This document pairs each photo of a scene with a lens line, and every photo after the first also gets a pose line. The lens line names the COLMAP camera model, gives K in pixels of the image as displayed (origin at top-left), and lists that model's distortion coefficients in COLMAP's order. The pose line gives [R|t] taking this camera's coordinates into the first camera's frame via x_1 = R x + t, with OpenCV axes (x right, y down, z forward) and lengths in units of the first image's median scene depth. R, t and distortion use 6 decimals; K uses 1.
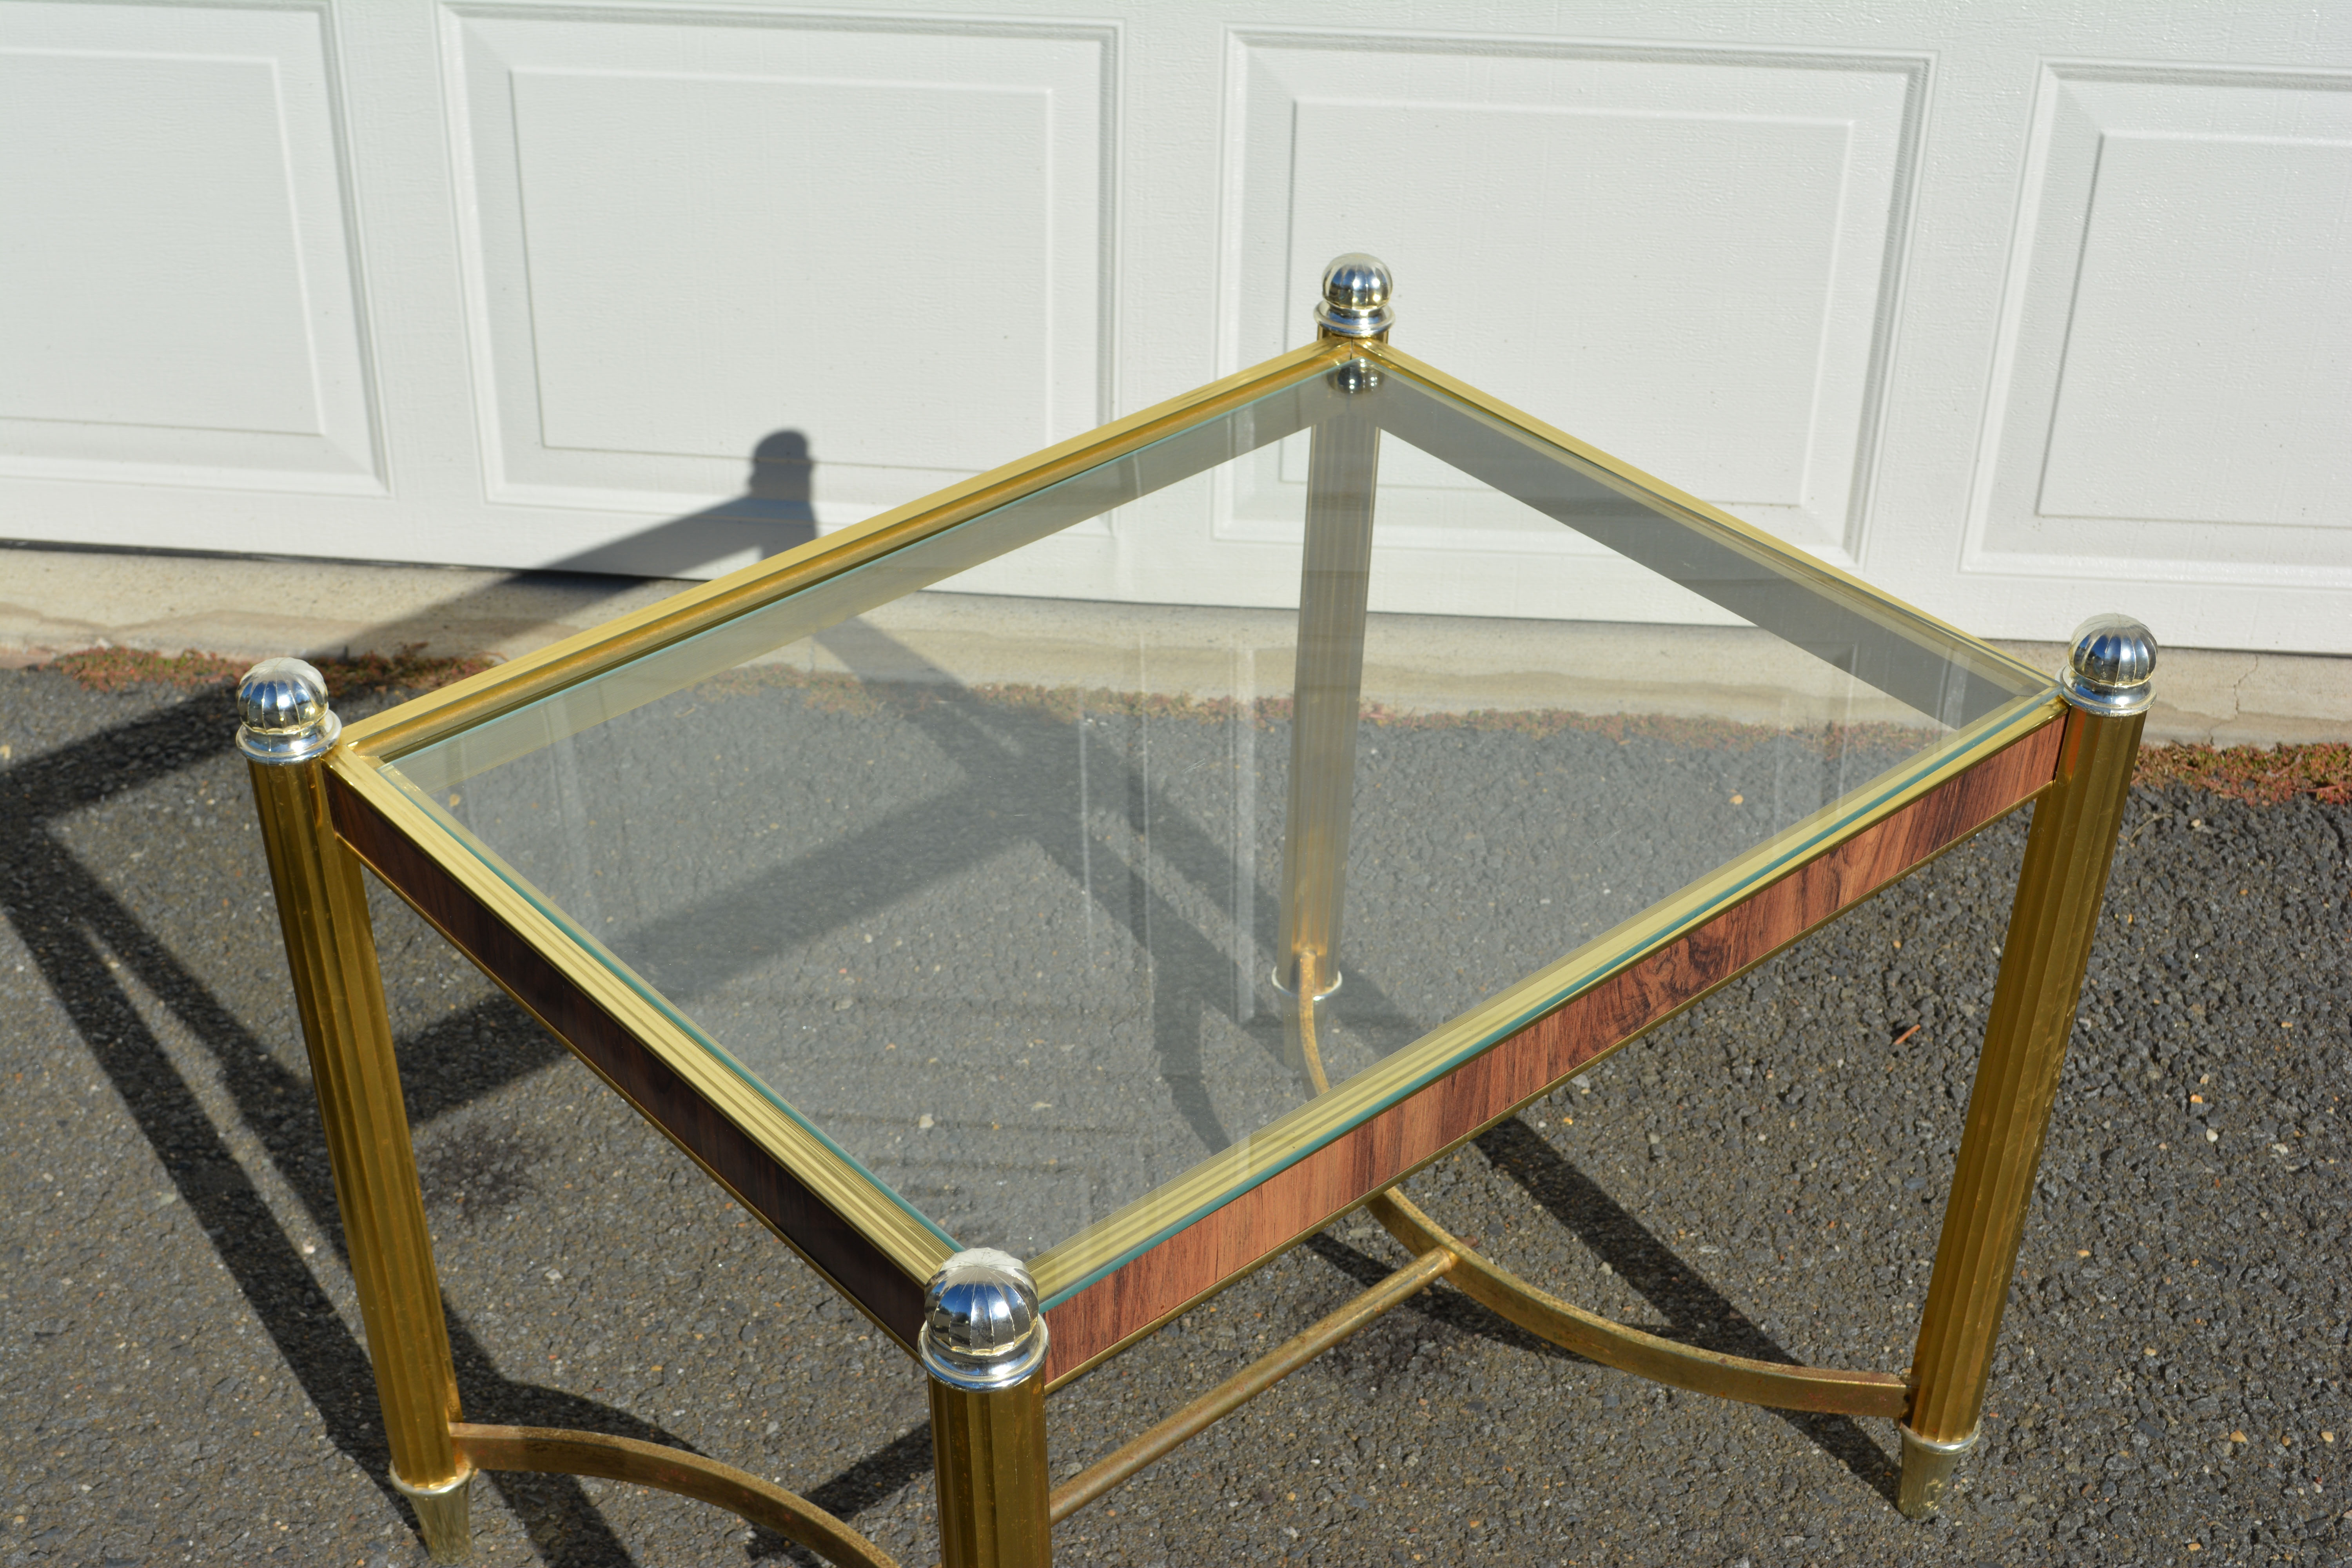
lens RADIAL K [[3205.6, 0, 1176.0], [0, 3205.6, 784.0], [0, 0, 1]] dist [-0.016596, -0.013603]
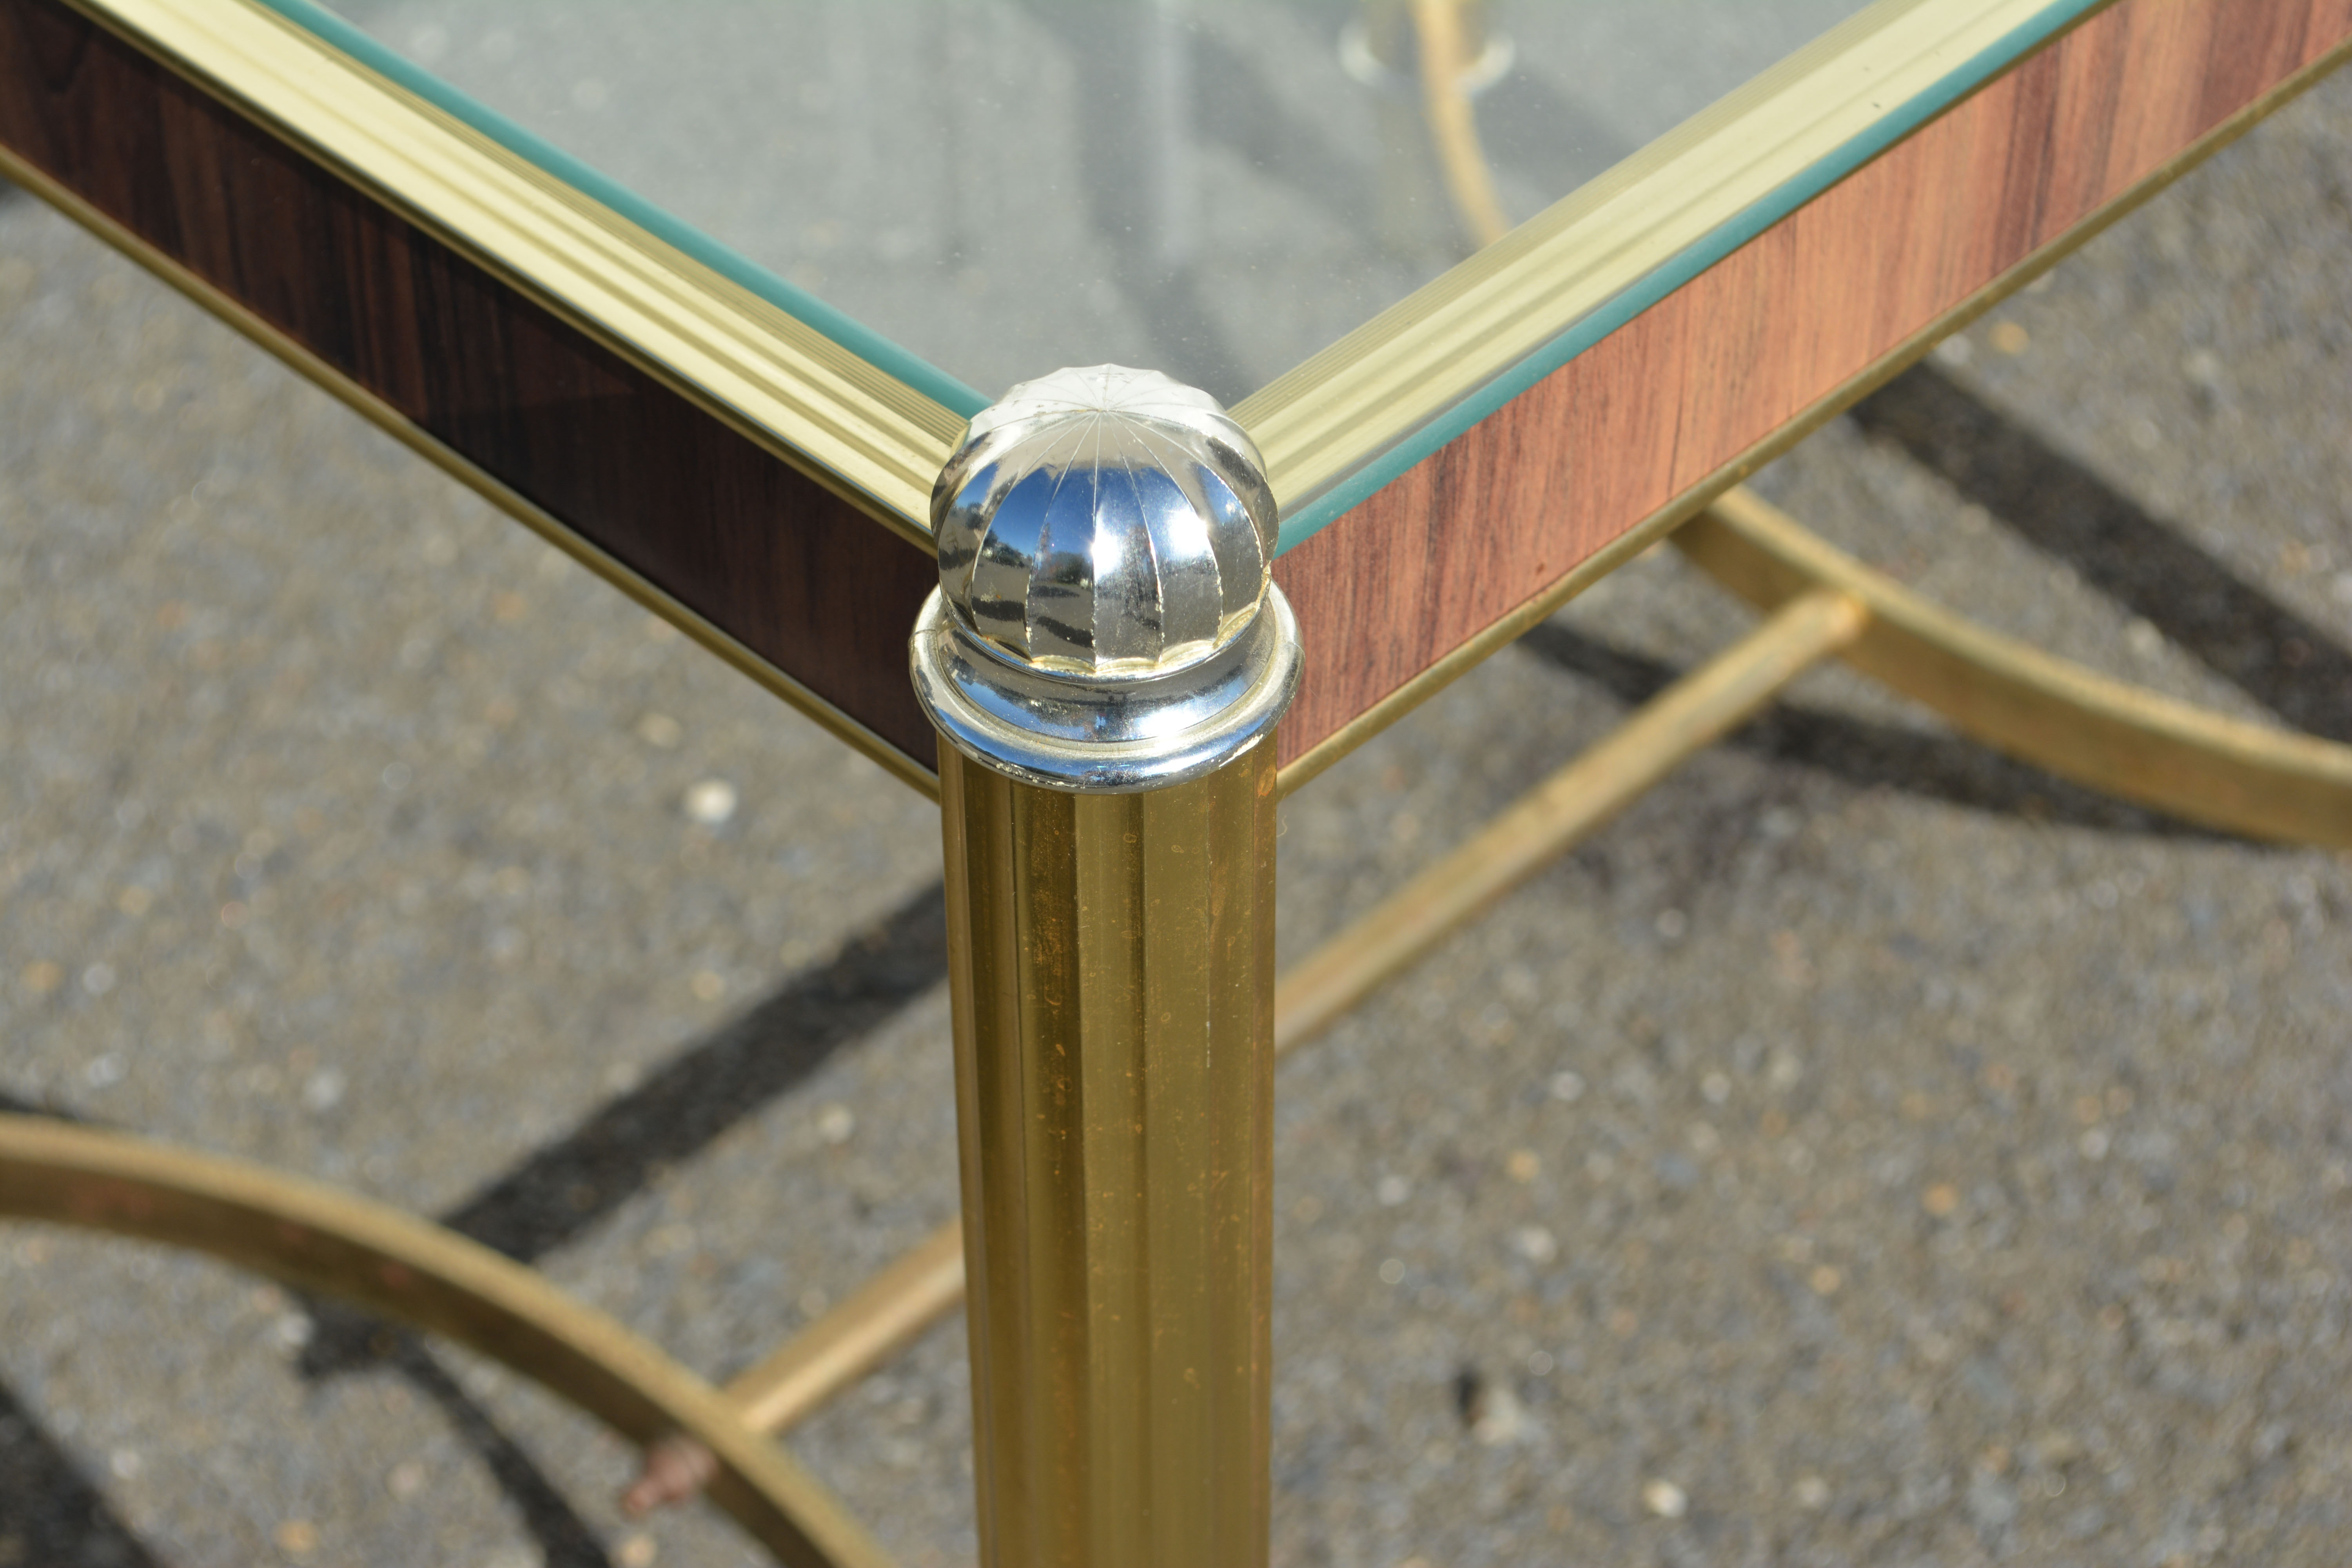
lens RADIAL K [[5303.0, 0, 1176.0], [0, 5303.0, 784.0], [0, 0, 1]] dist [0.053935, -0.164748]
pose [[0.995979, -0.057776, 0.068474, -0.051699], [0.048768, 0.990753, 0.126609, 0.066544], [-0.075156, -0.122760, 0.989587, 0.252337]]
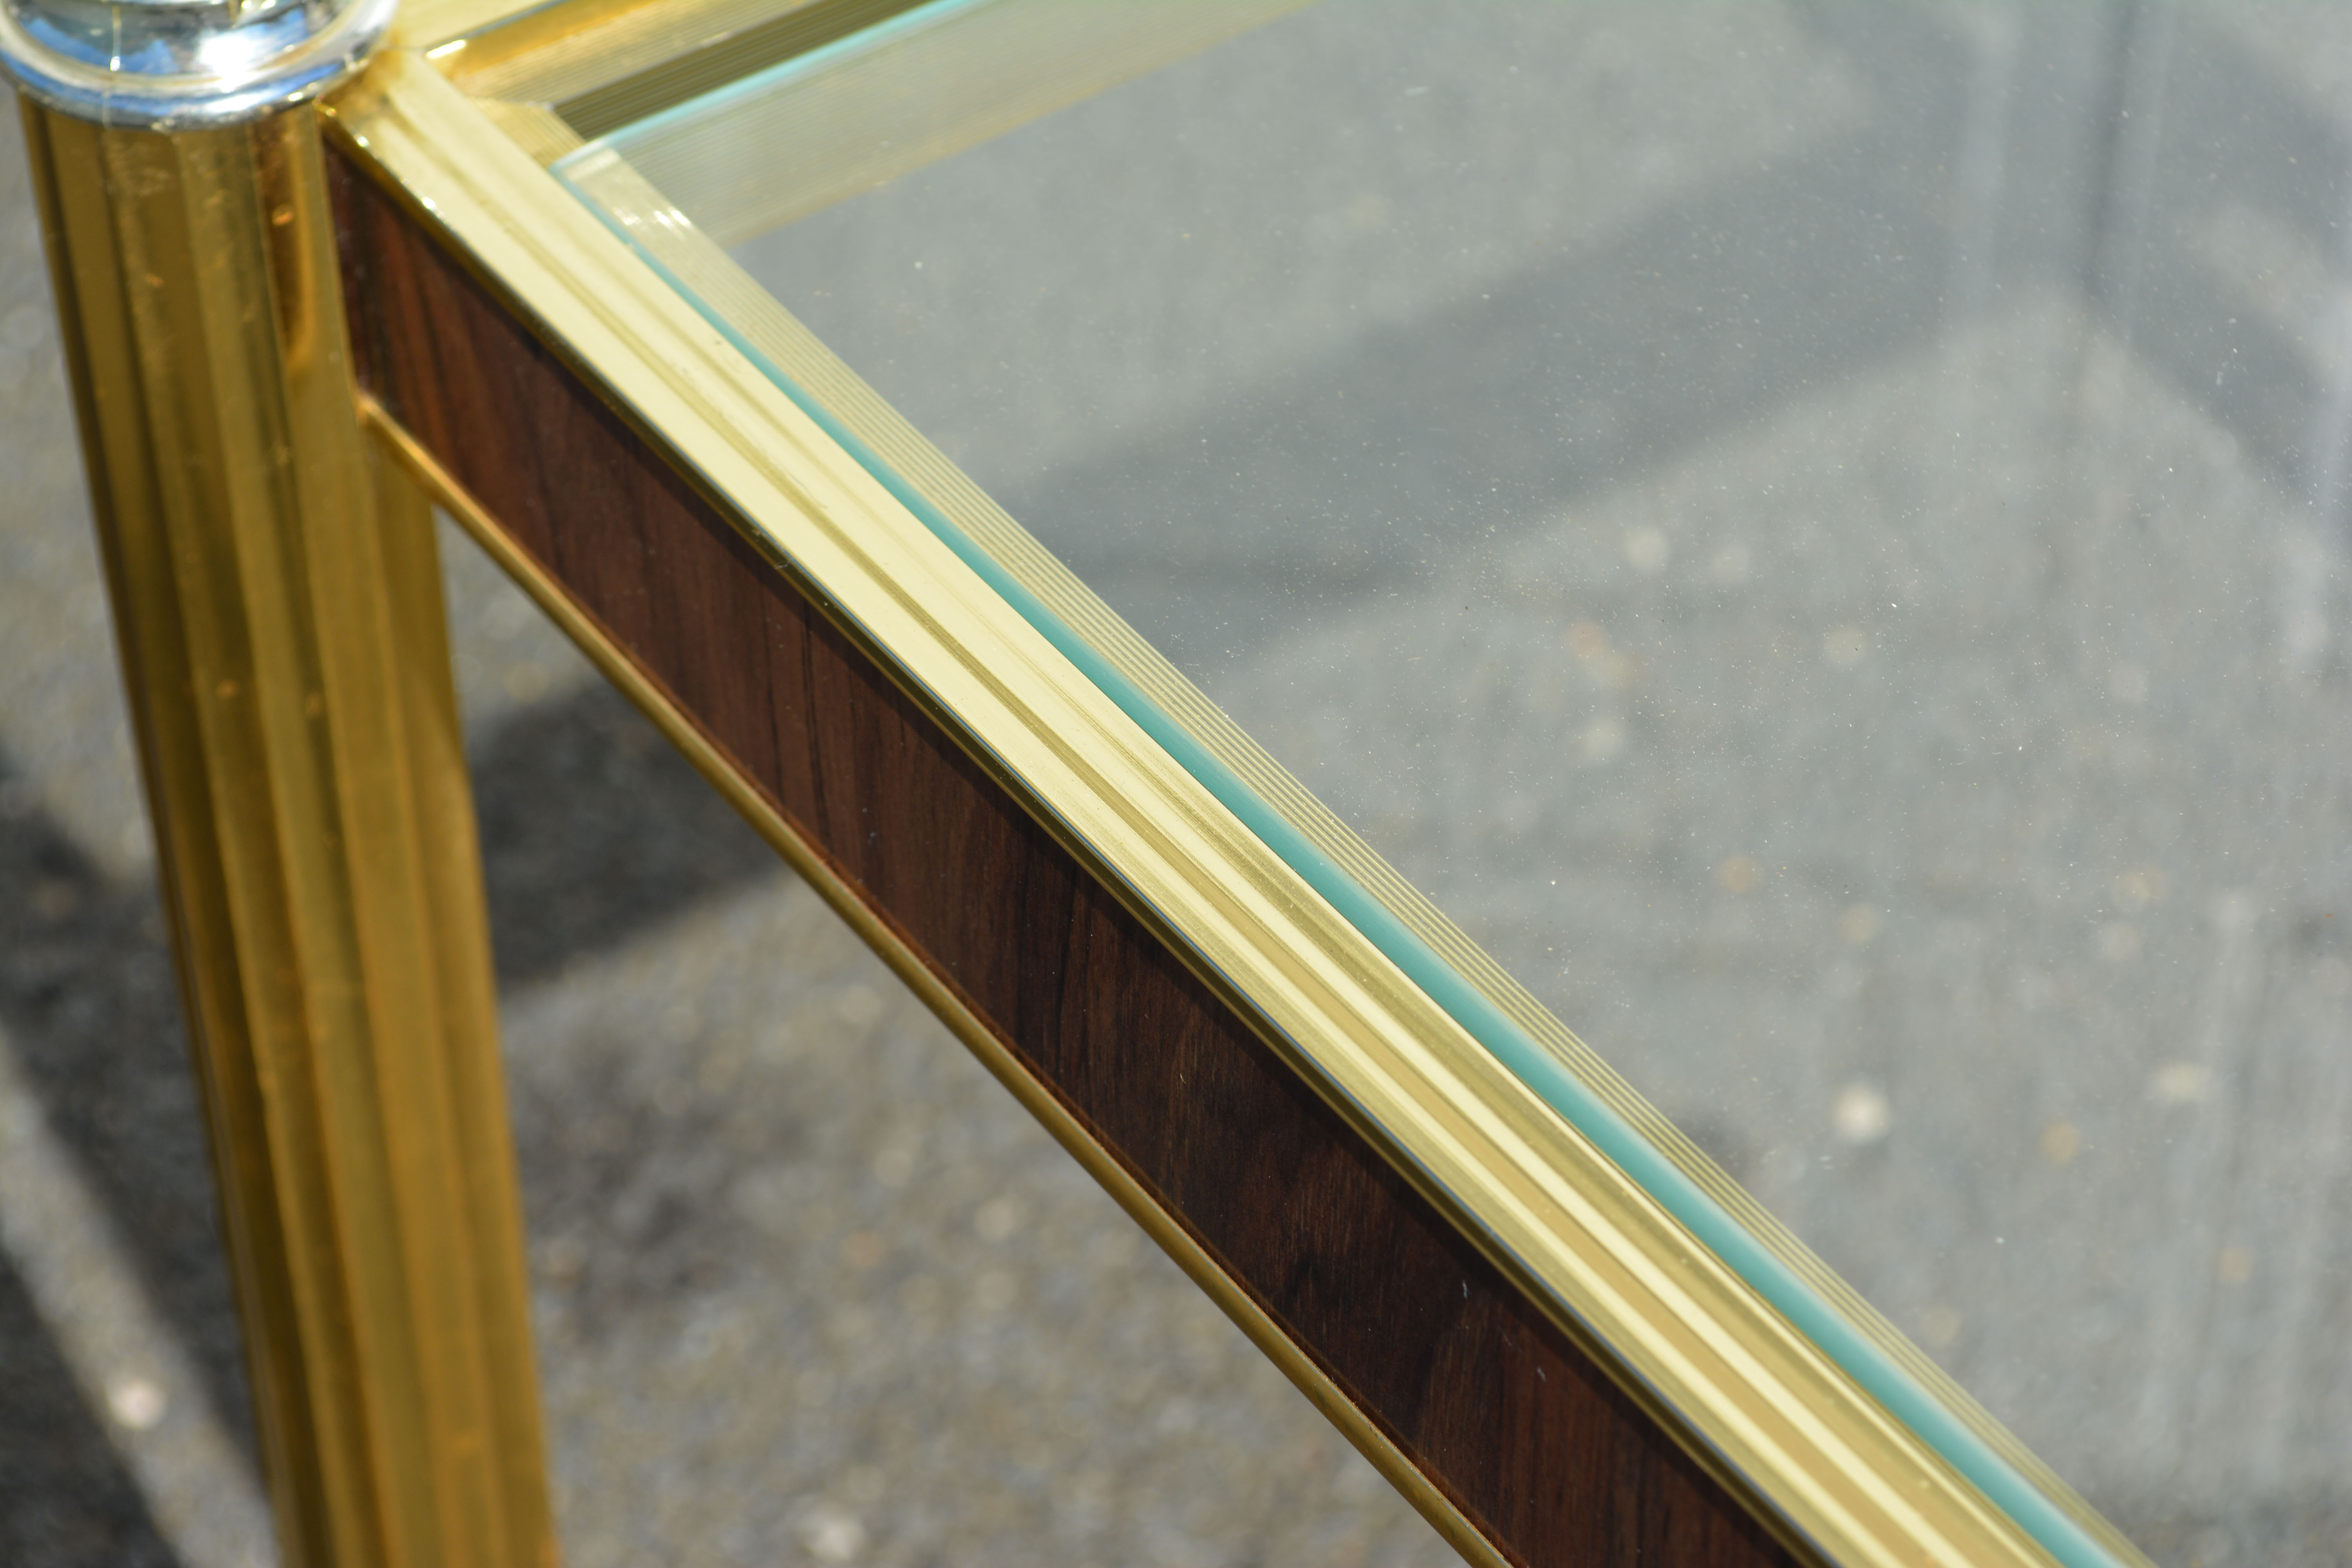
lens RADIAL K [[5303.0, 0, 1176.0], [0, 5303.0, 784.0], [0, 0, 1]] dist [0.053935, -0.164748]
pose [[0.996938, 0.060336, -0.049742, -0.126959], [-0.052226, 0.987196, 0.150718, -0.015112], [0.058198, -0.147658, 0.987325, 0.423571]]
